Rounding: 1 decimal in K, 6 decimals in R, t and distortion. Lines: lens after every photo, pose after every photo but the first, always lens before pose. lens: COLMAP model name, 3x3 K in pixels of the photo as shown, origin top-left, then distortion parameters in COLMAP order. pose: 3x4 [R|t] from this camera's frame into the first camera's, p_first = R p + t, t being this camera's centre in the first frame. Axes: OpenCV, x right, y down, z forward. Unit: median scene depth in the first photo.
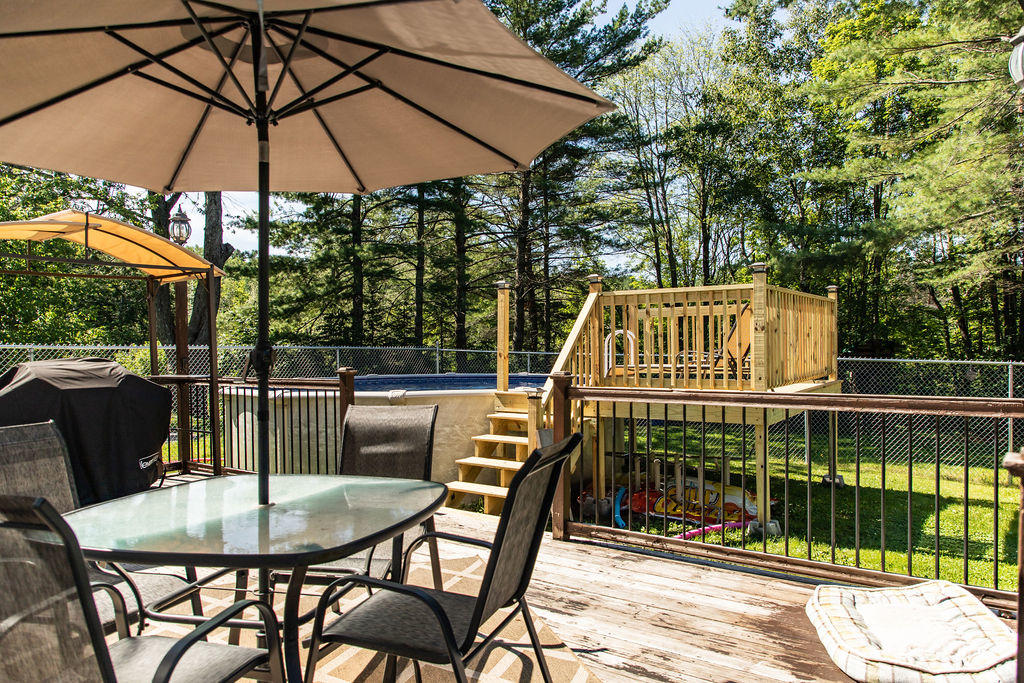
lens RADIAL K [[713.5, 0, 519.3], [0, 713.5, 341.1], [0, 0, 1]] dist [0.006858, 0.007438]
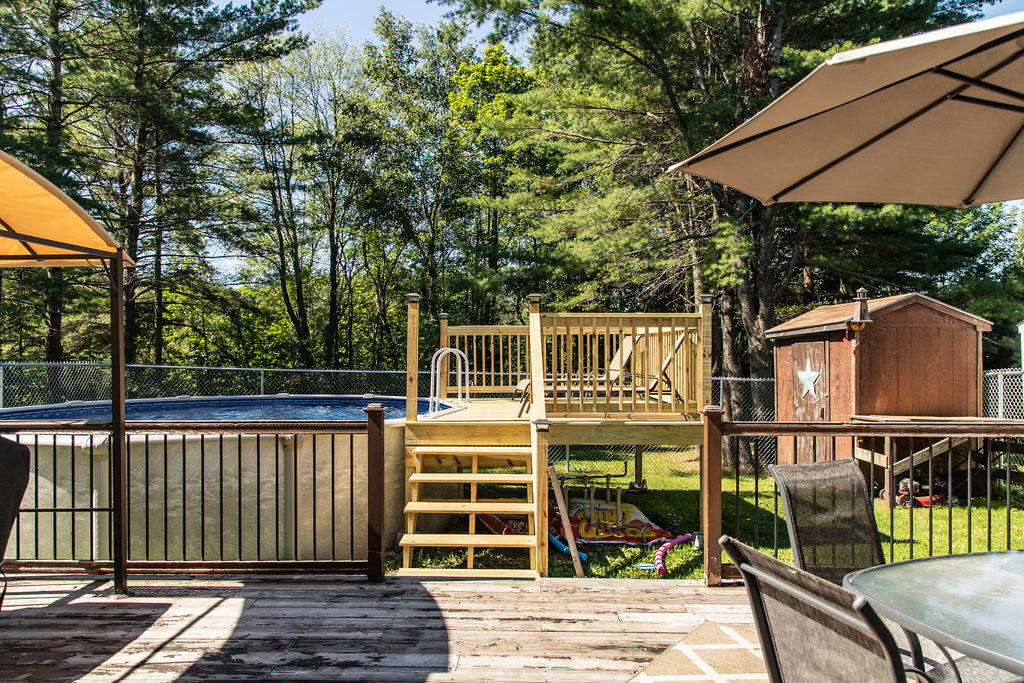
lens RADIAL K [[713.5, 0, 513.5], [0, 713.5, 344.1], [0, 0, 1]] dist [0.006858, 0.007438]
pose [[0.828145, 0.015984, 0.560286, -0.103546], [-0.011245, 0.999866, -0.011904, -0.003526], [-0.560401, 0.003558, 0.828214, 0.056205]]
